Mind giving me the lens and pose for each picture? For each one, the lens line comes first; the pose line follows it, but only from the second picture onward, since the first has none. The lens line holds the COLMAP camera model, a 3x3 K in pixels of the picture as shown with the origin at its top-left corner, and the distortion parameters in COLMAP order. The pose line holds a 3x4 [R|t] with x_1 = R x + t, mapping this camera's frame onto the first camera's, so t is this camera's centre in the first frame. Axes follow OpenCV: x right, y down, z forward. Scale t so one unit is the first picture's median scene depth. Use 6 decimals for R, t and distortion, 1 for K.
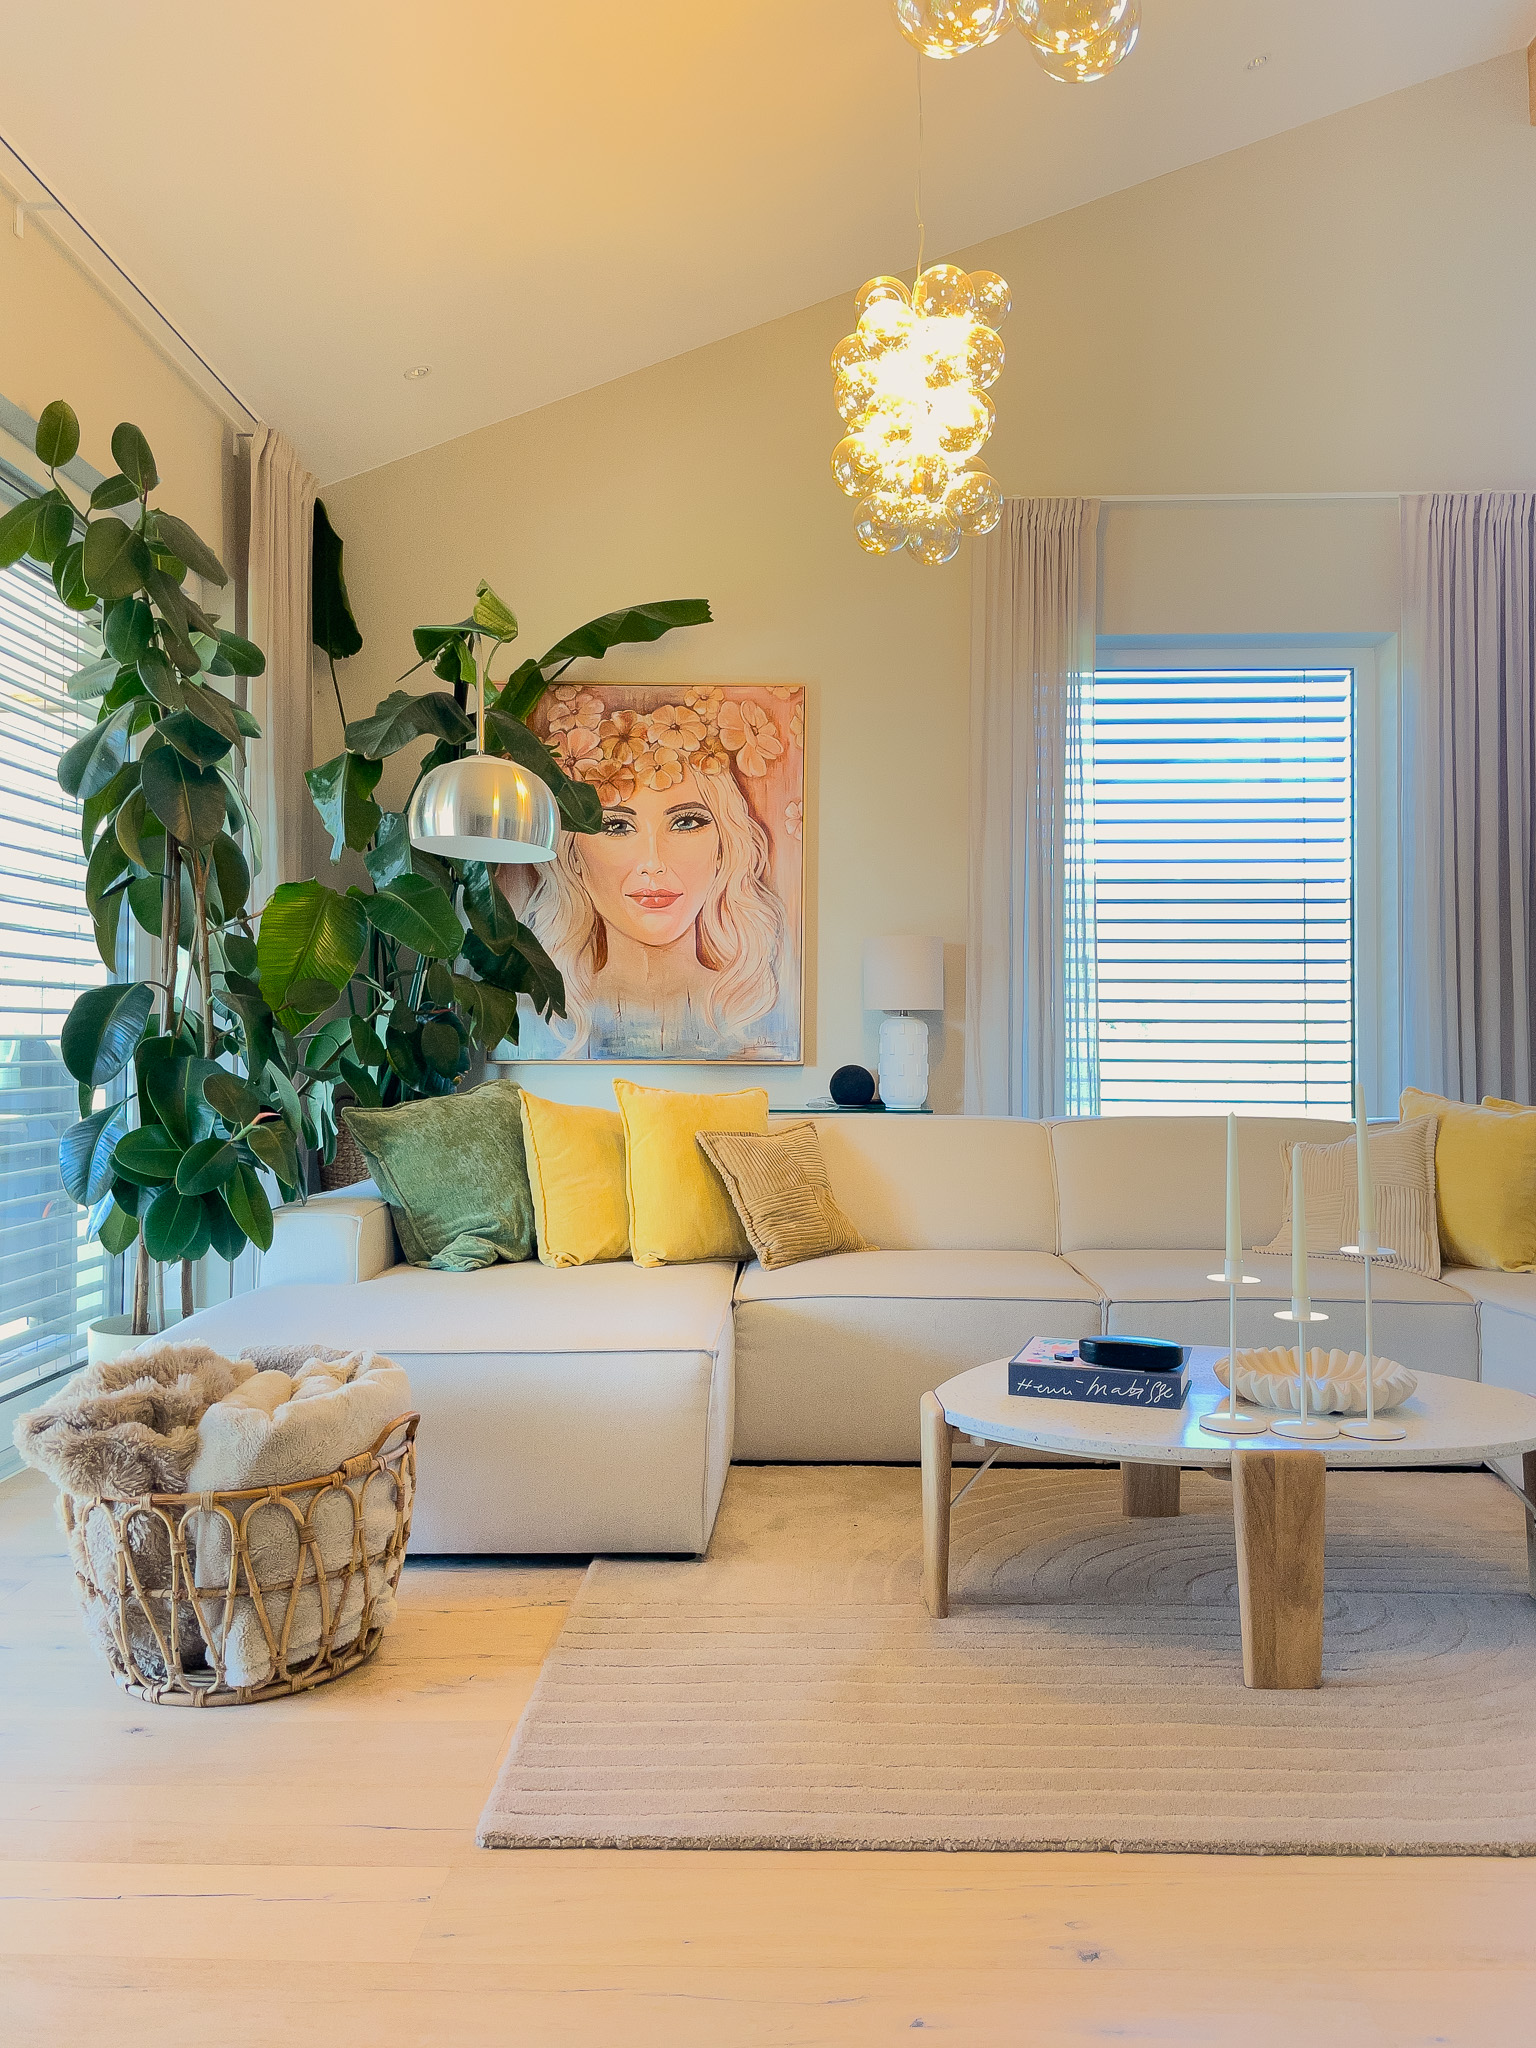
lens RADIAL K [[1573.9, 0, 771.8], [0, 1573.9, 1032.3], [0, 0, 1]] dist [0.034853, 0.002751]
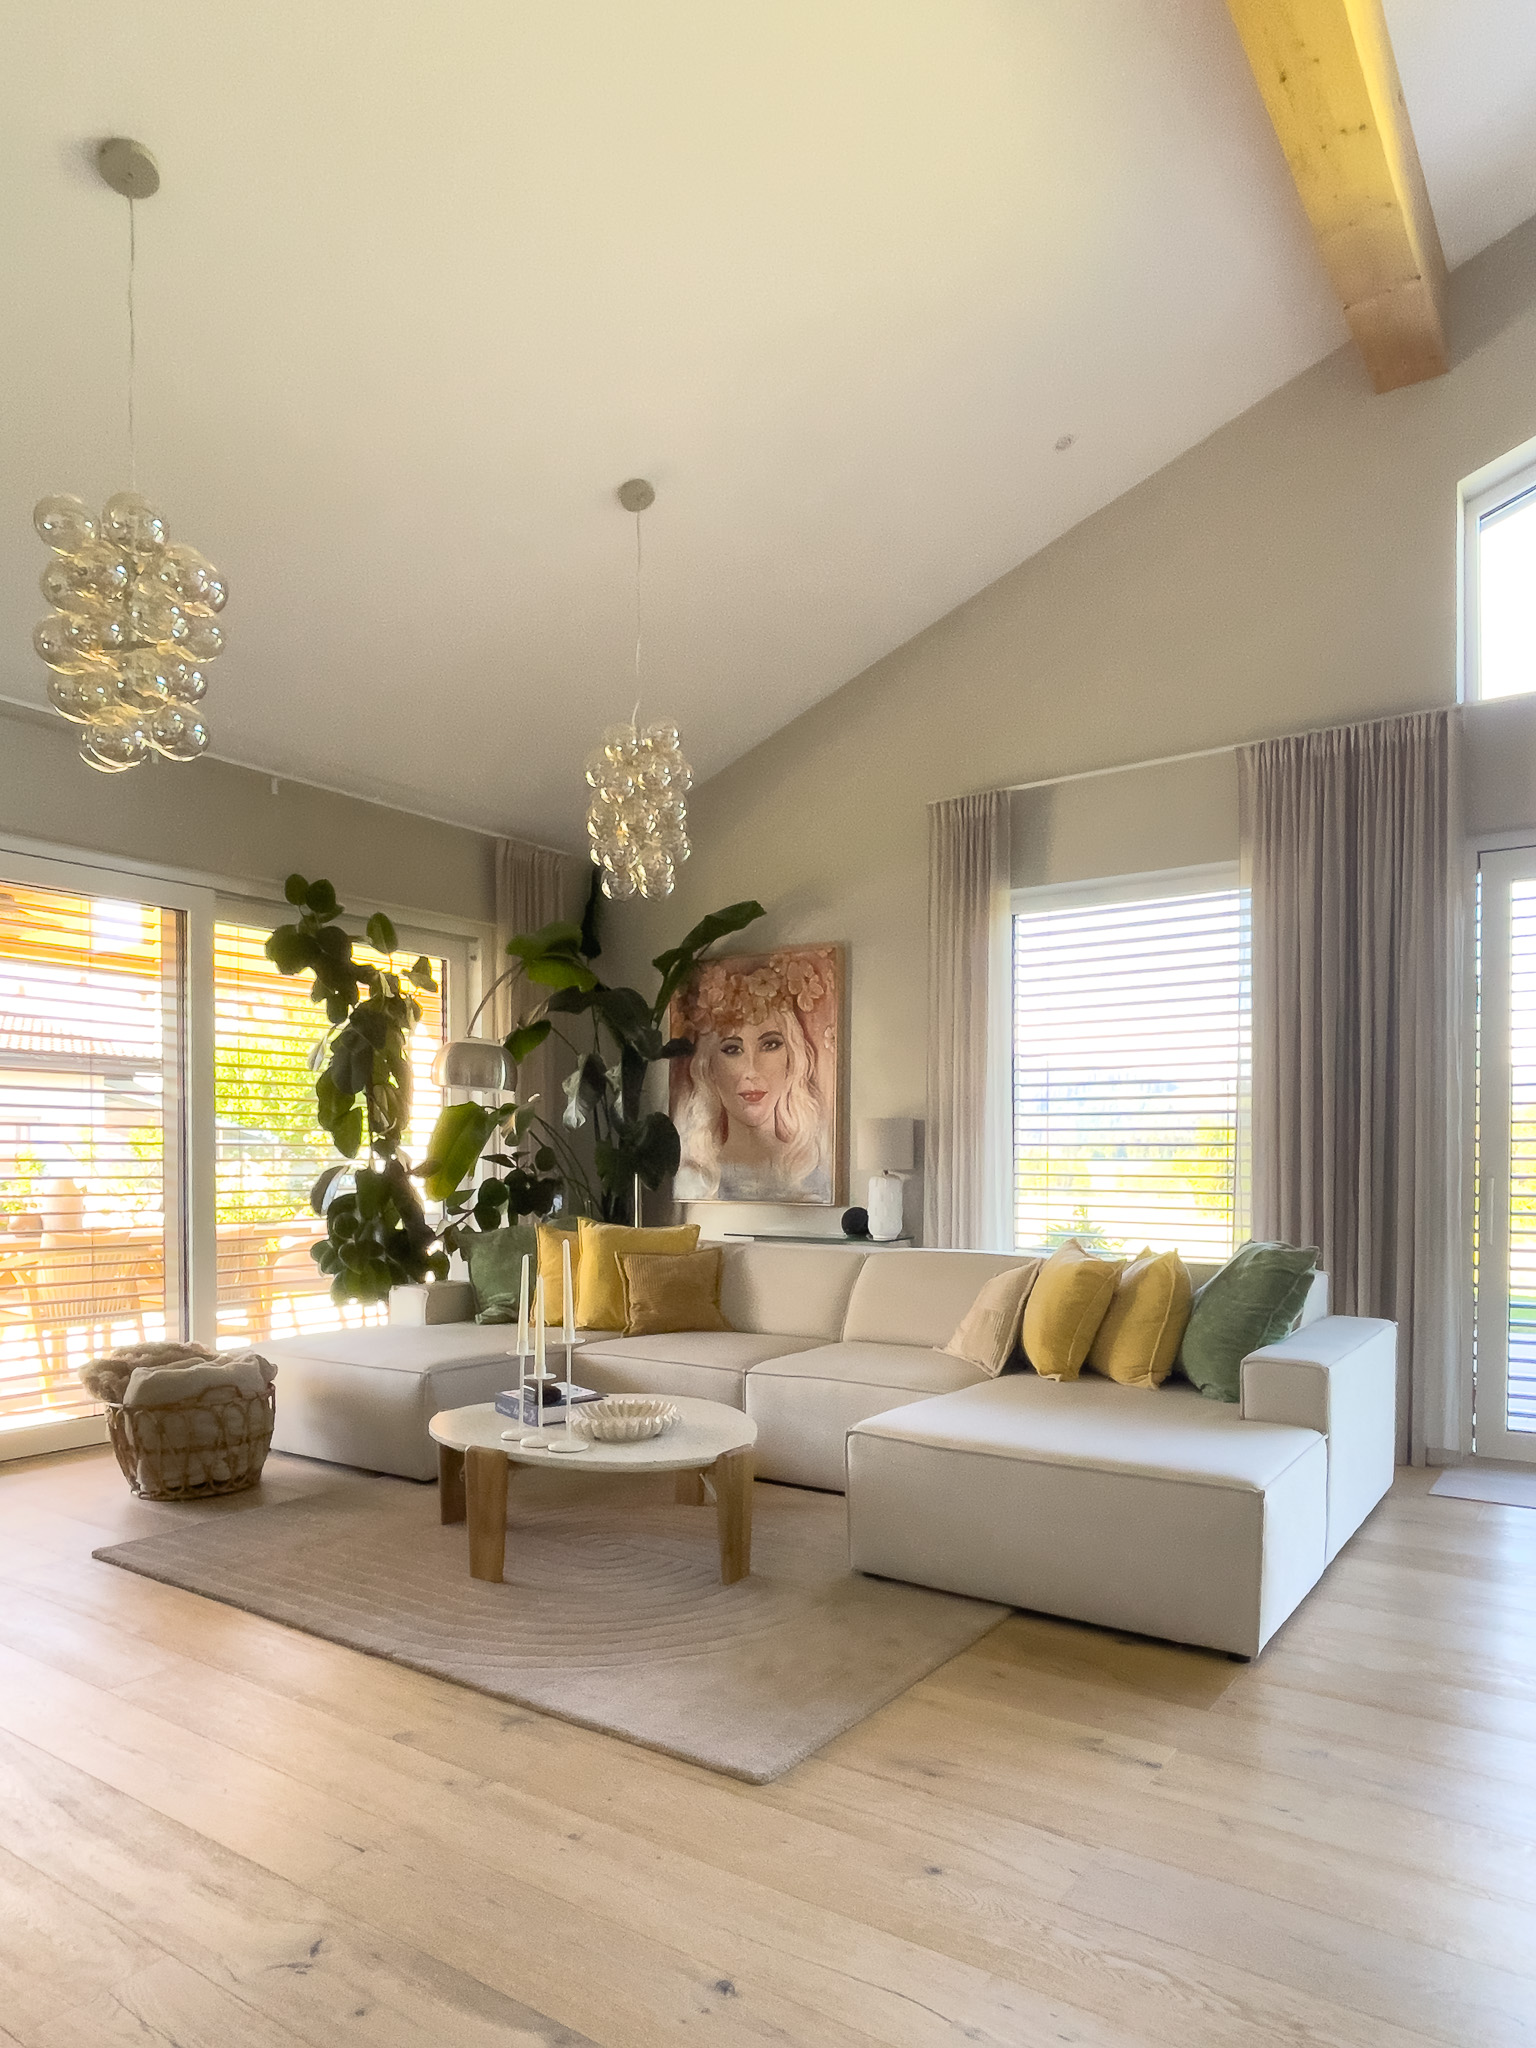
lens RADIAL K [[1218.8, 0, 847.0], [0, 1218.8, 1173.6], [0, 0, 1]] dist [-0.014689, -0.004615]
pose [[0.853251, -0.000245, -0.521500, 0.615342], [0.001943, 0.999994, 0.002709, -0.013558], [0.521496, -0.003325, 0.853247, 0.046320]]
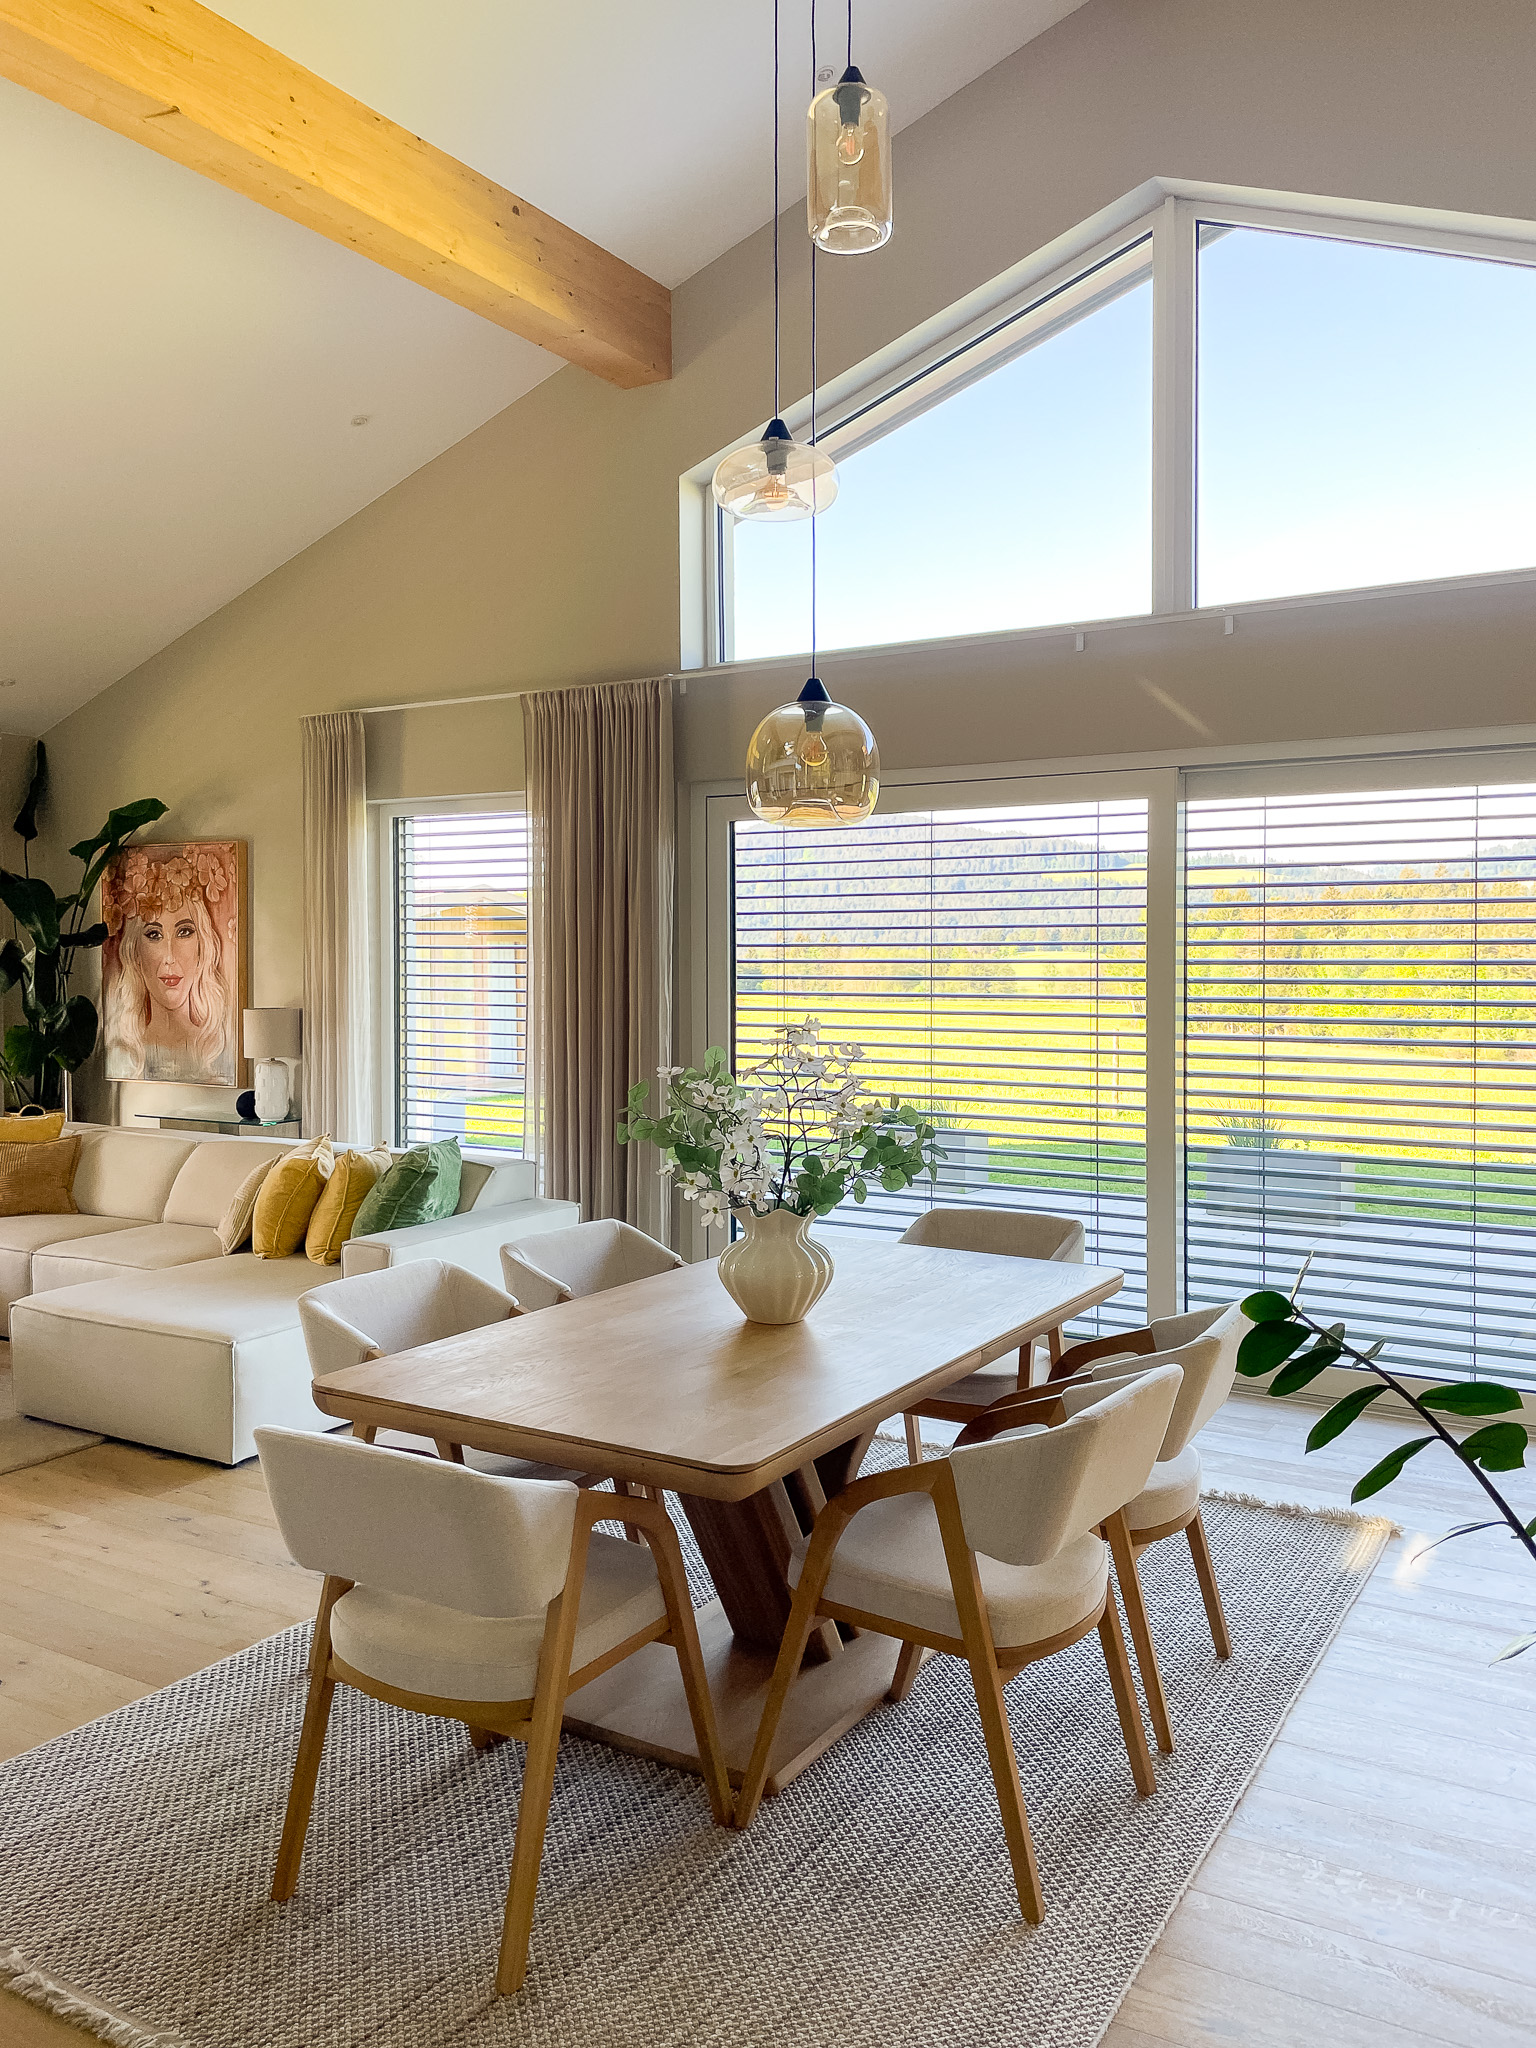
lens RADIAL K [[1523.2, 0, 782.0], [0, 1523.2, 988.7], [0, 0, 1]] dist [0.026929, -0.048298]
pose [[0.882397, 0.003900, -0.470489, 1.188252], [0.004998, 0.999832, 0.017661, -0.100736], [0.470479, -0.017935, 0.882229, -0.063338]]
